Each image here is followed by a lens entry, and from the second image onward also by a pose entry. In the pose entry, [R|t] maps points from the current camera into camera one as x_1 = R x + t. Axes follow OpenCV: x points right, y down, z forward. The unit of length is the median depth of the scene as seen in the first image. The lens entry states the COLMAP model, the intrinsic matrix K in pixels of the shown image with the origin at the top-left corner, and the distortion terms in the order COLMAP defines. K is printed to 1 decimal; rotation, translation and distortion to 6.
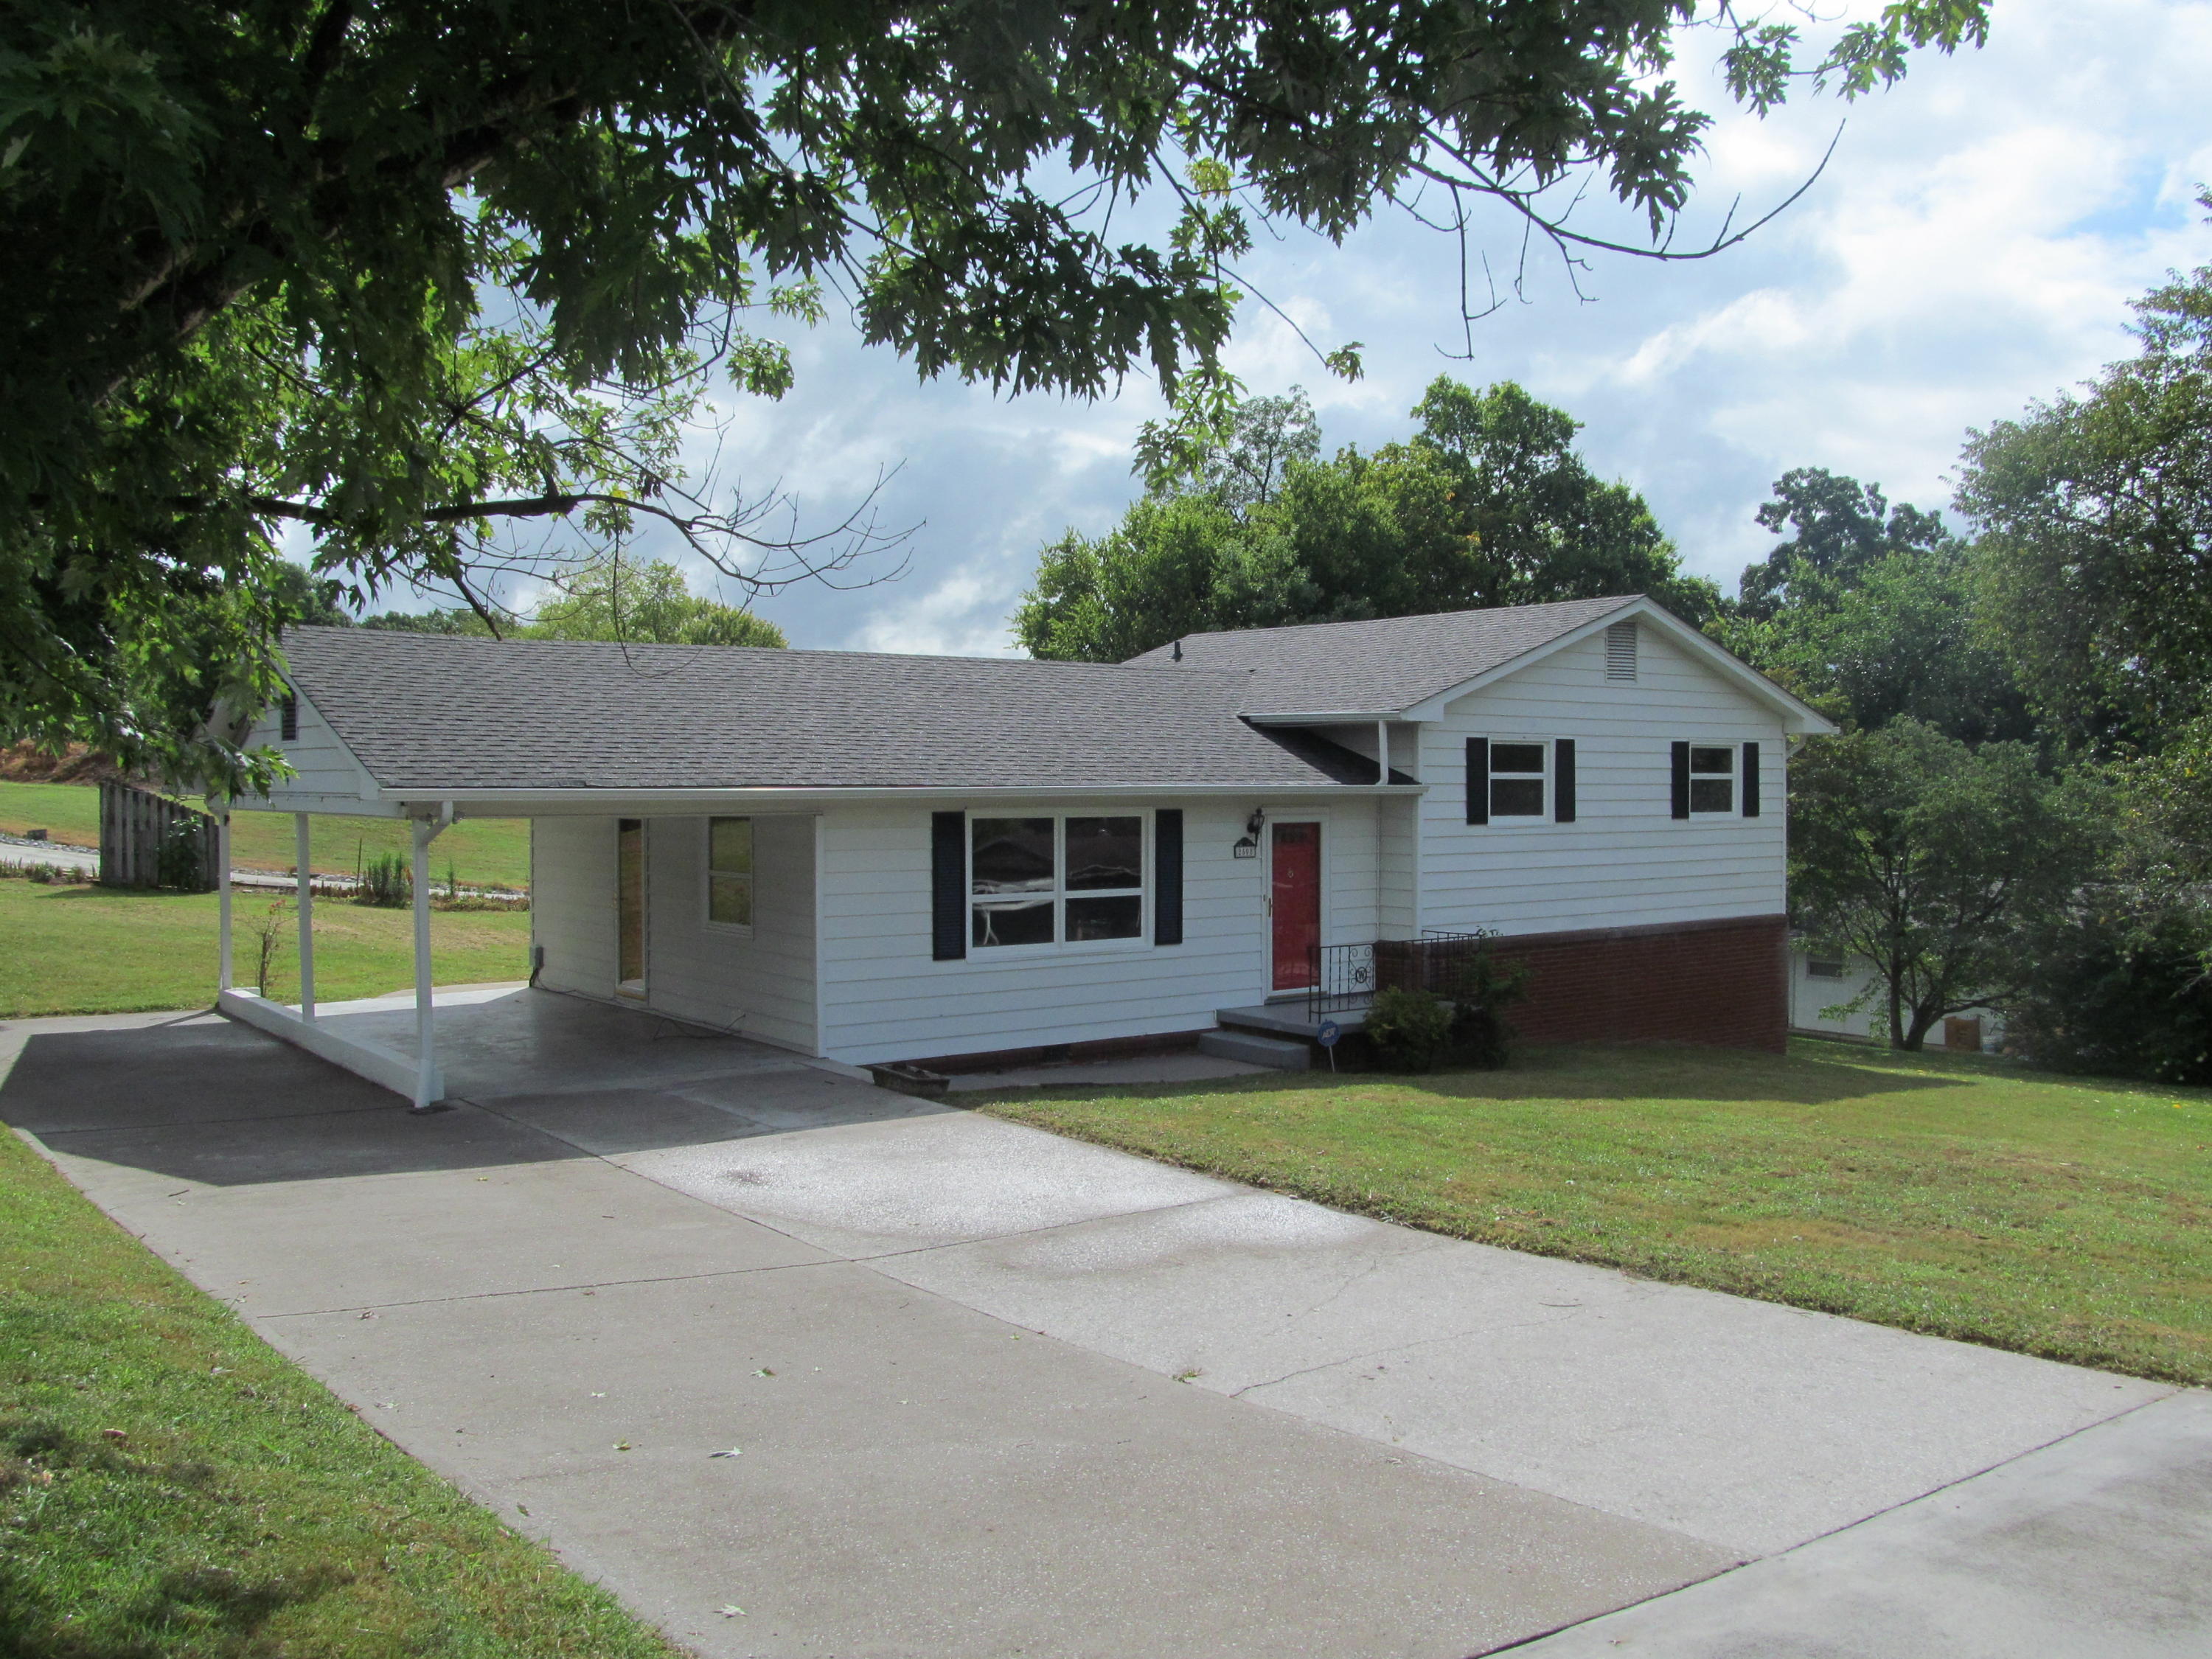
lens RADIAL K [[1871.2, 0, 1106.0], [0, 1871.2, 829.5], [0, 0, 1]] dist [-0.062888, 0.011778]
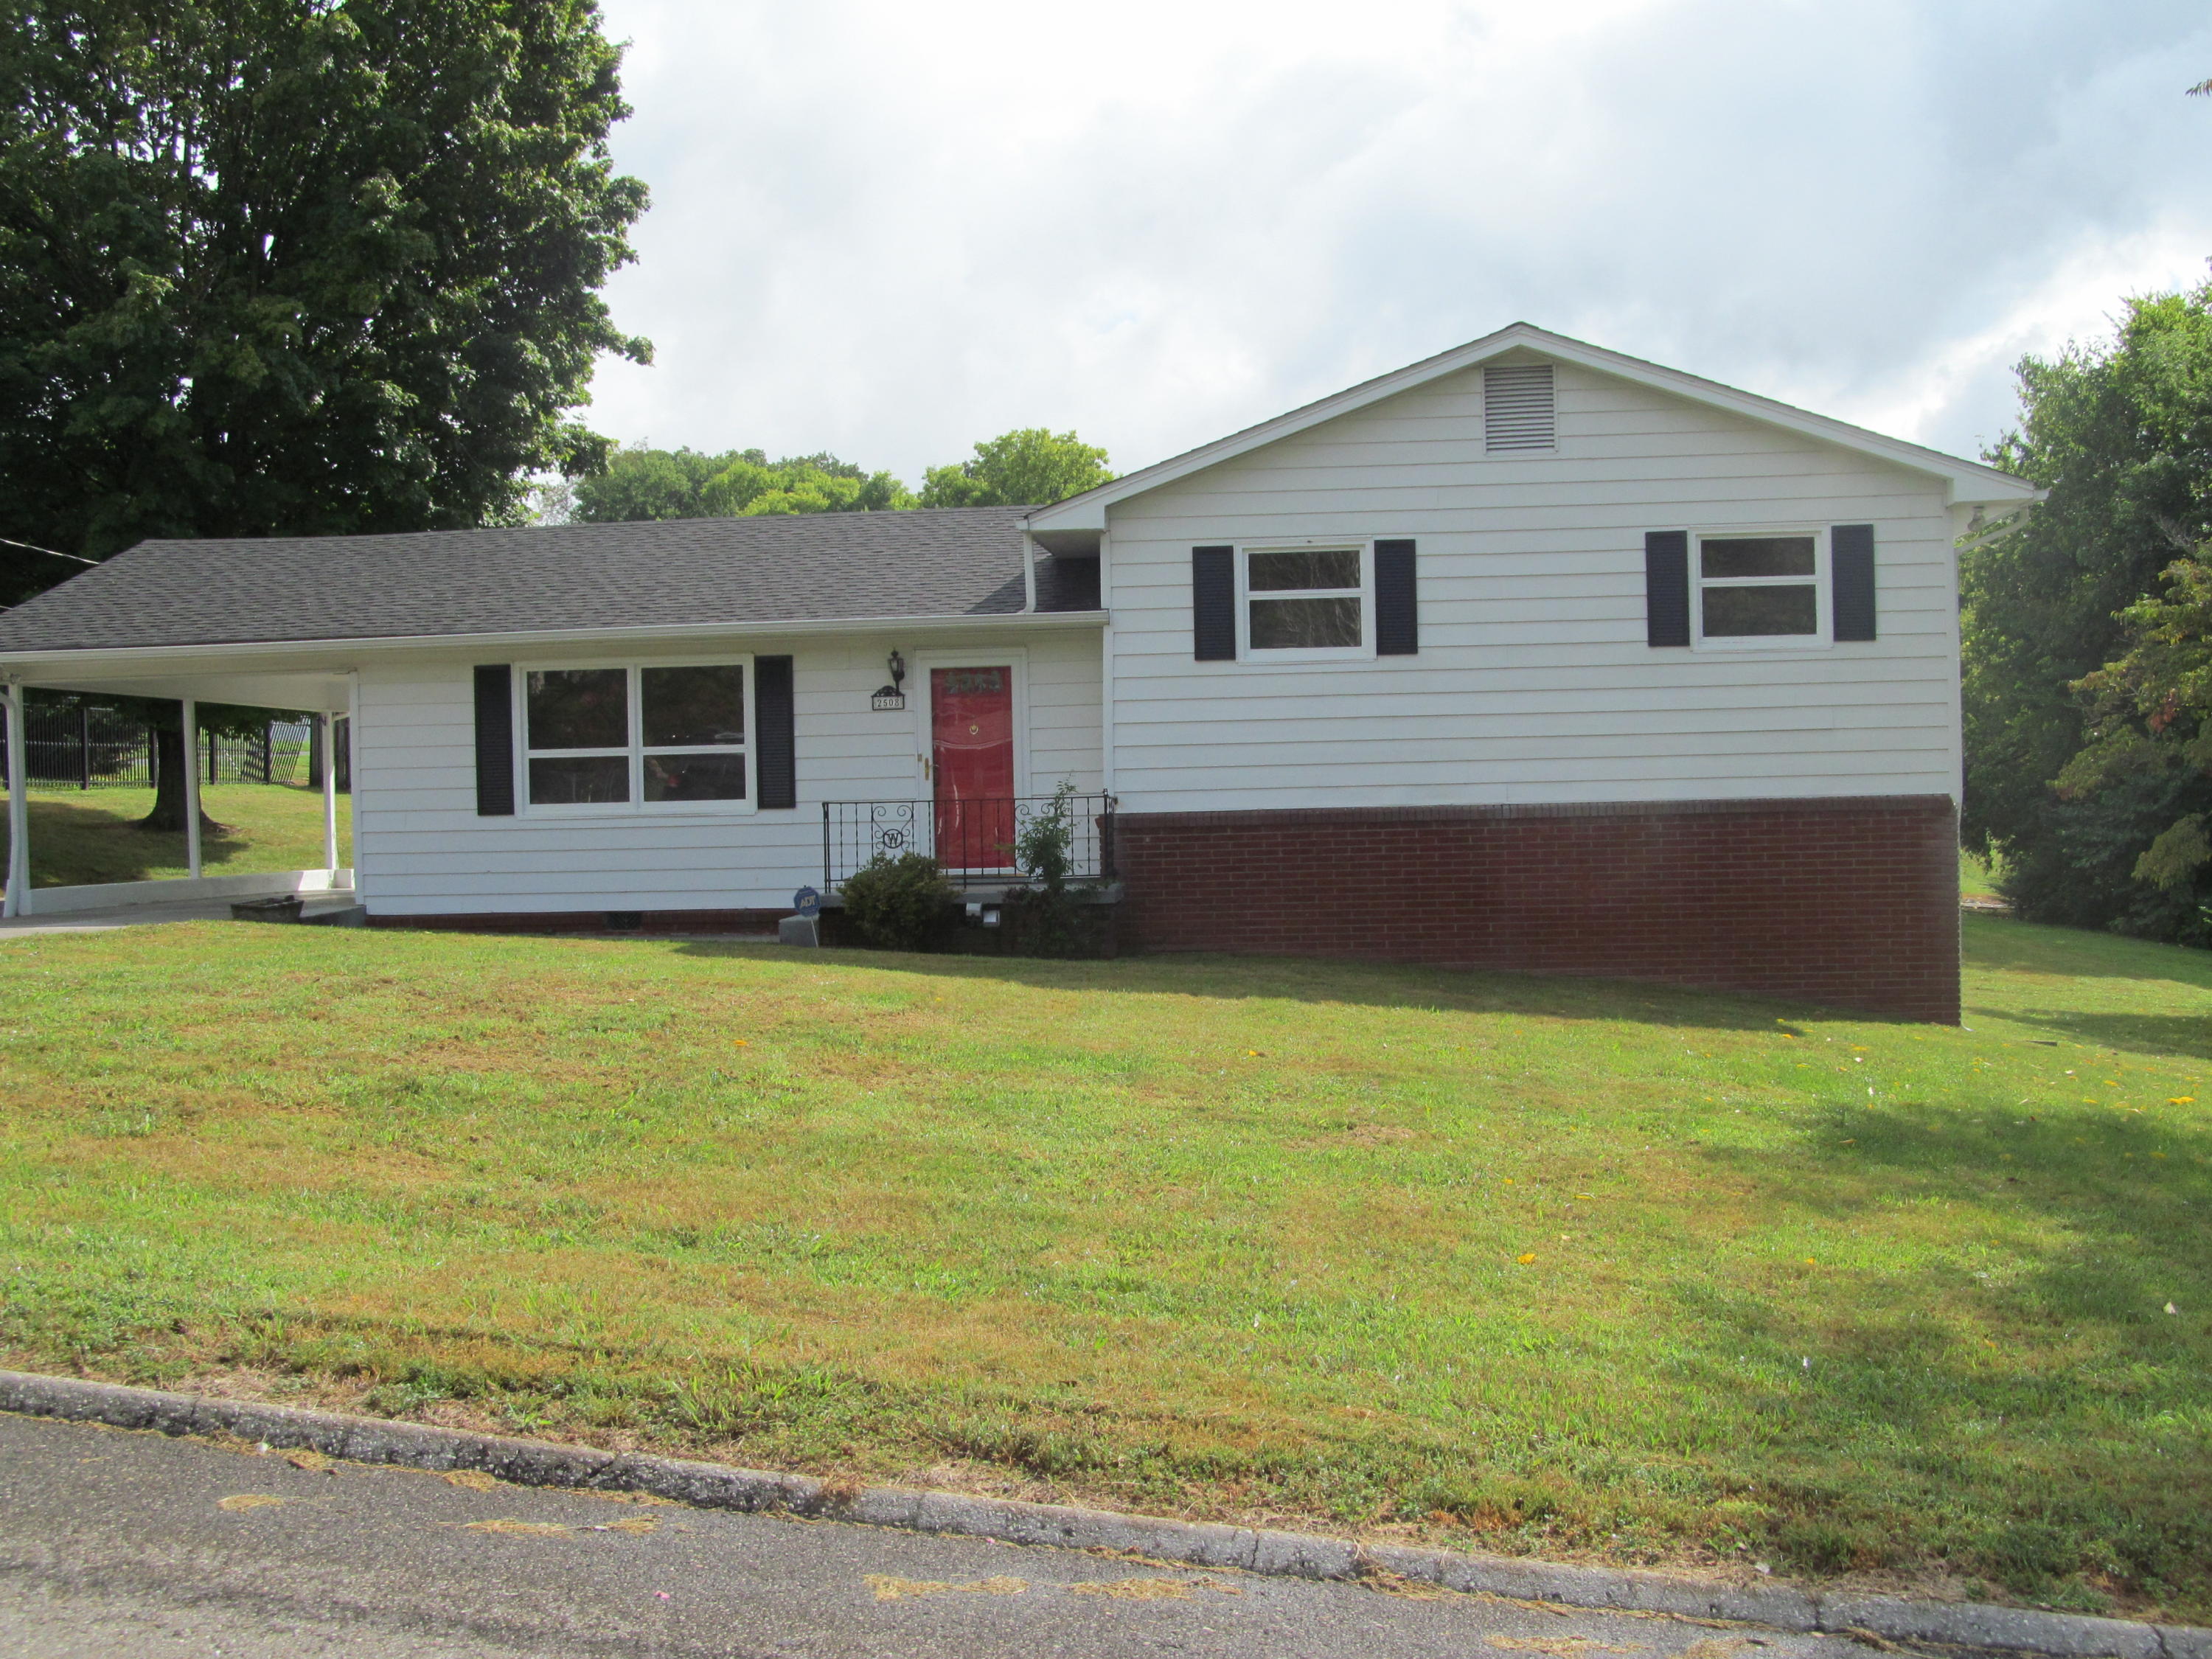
lens RADIAL K [[2419.9, 0, 1106.0], [0, 2419.9, 829.5], [0, 0, 1]] dist [-0.104874, -0.006899]
pose [[0.719212, -0.011173, -0.694701, 0.832734], [0.003692, 0.999918, -0.012259, 0.076535], [0.694781, 0.006252, 0.719194, 0.258339]]
